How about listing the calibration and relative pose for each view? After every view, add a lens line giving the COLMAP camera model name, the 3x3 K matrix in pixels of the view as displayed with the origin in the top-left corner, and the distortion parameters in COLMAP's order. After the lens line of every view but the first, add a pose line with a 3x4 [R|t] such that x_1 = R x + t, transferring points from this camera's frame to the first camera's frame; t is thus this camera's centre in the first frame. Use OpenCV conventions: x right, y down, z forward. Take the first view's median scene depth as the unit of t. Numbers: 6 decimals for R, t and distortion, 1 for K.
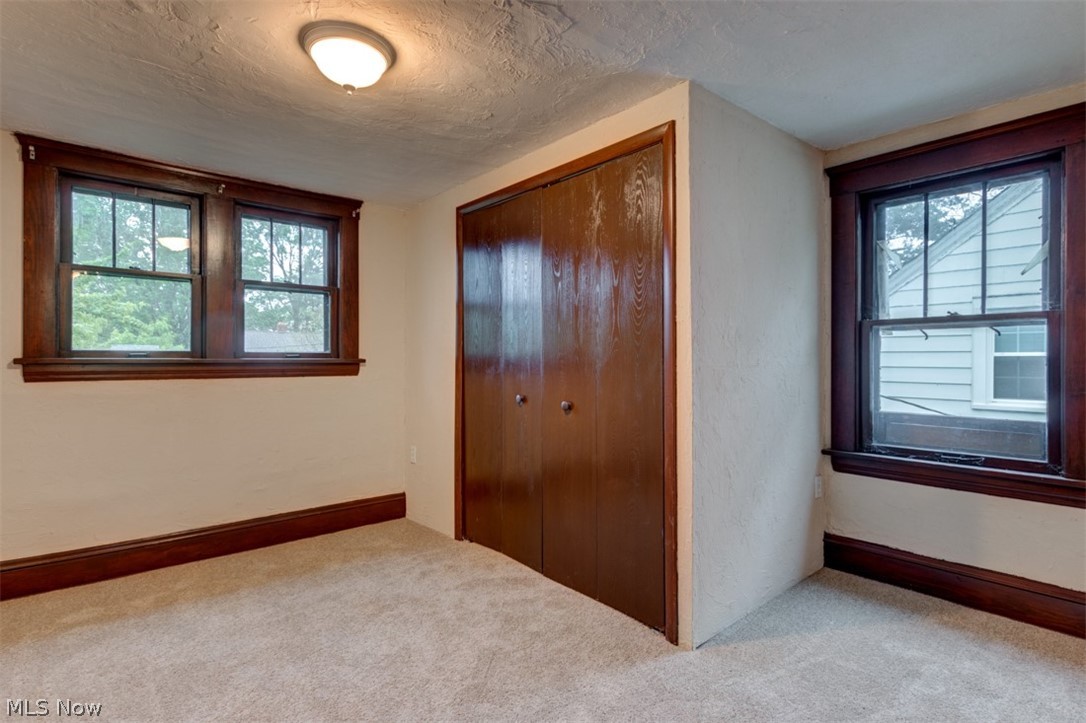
lens RADIAL K [[520.8, 0, 531.8], [0, 520.8, 360.7], [0, 0, 1]] dist [0.003672, -0.003022]
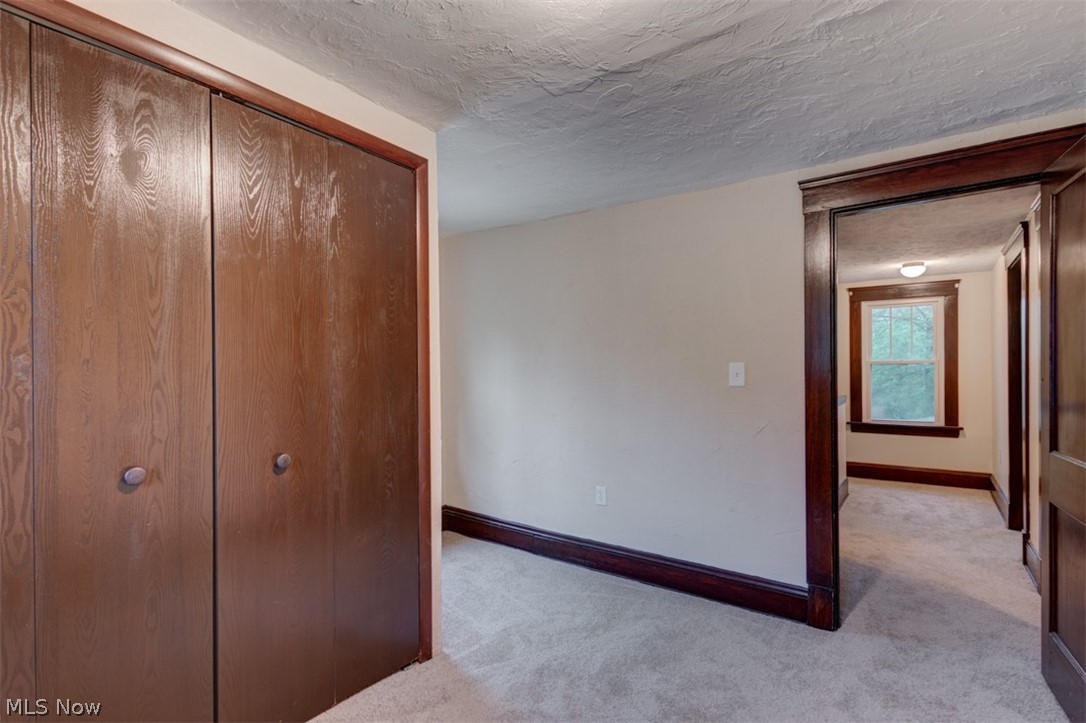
lens RADIAL K [[520.8, 0, 539.0], [0, 520.8, 373.0], [0, 0, 1]] dist [0.003672, -0.003022]
pose [[-0.224683, 0.006748, 0.974409, -0.417623], [0.006986, 0.999961, -0.005315, -0.012622], [-0.974407, 0.005613, -0.224721, 0.531439]]
